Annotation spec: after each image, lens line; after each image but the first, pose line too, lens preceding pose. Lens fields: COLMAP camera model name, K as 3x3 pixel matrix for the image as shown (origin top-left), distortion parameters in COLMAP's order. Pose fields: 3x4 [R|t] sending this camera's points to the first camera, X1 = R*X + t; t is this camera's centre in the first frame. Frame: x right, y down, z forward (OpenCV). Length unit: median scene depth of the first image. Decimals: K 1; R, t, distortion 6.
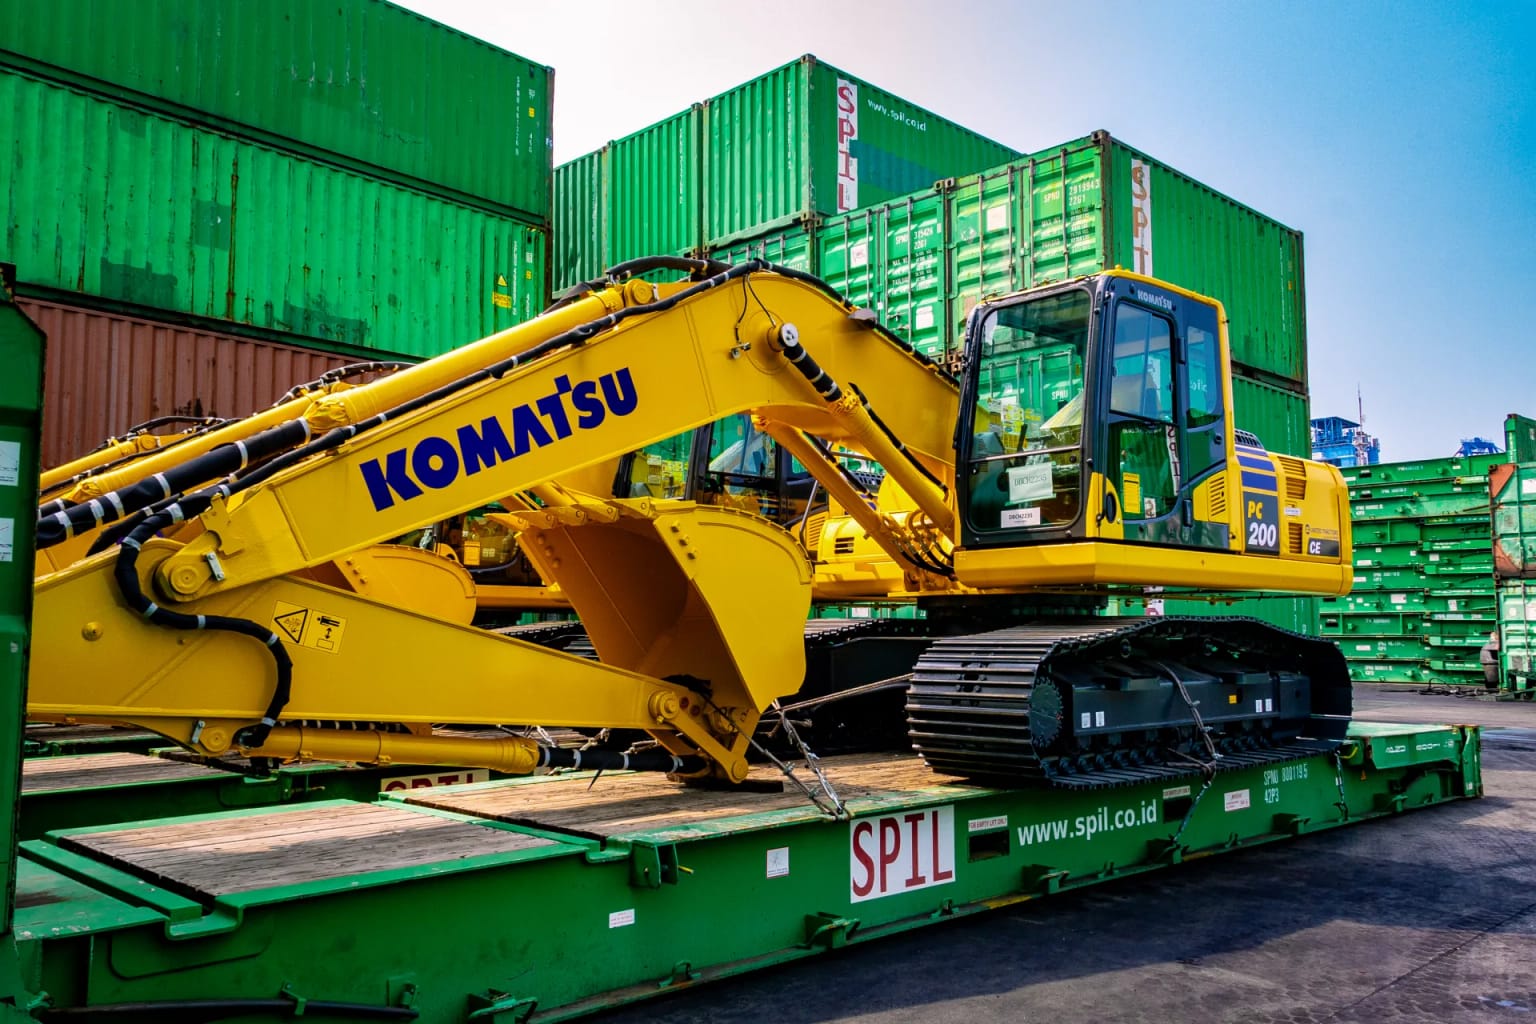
lens RADIAL K [[1263.8, 0, 768.0], [0, 1263.8, 512.0], [0, 0, 1]] dist [0.057513, 0.002798]
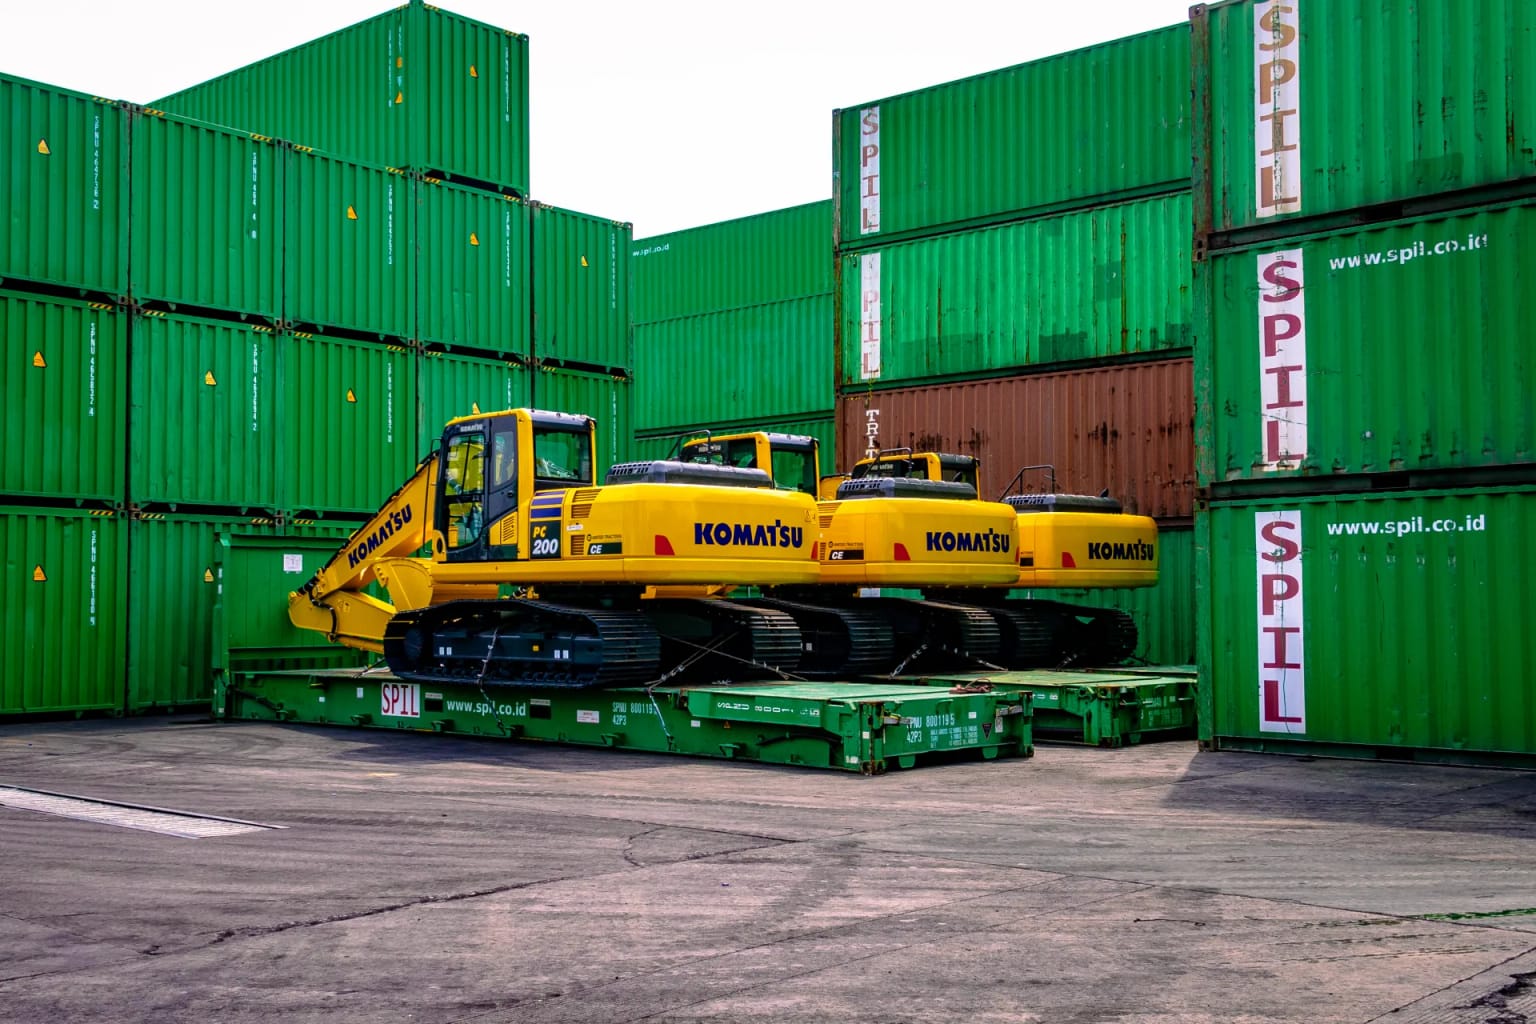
lens RADIAL K [[1711.3, 0, 772.2], [0, 1711.3, 520.7], [0, 0, 1]] dist [0.204784, -0.021726]
pose [[0.019973, -0.045533, -0.998763, 2.562536], [0.095804, 0.994453, -0.043421, 0.107045], [0.995200, -0.094818, 0.024225, 1.247643]]
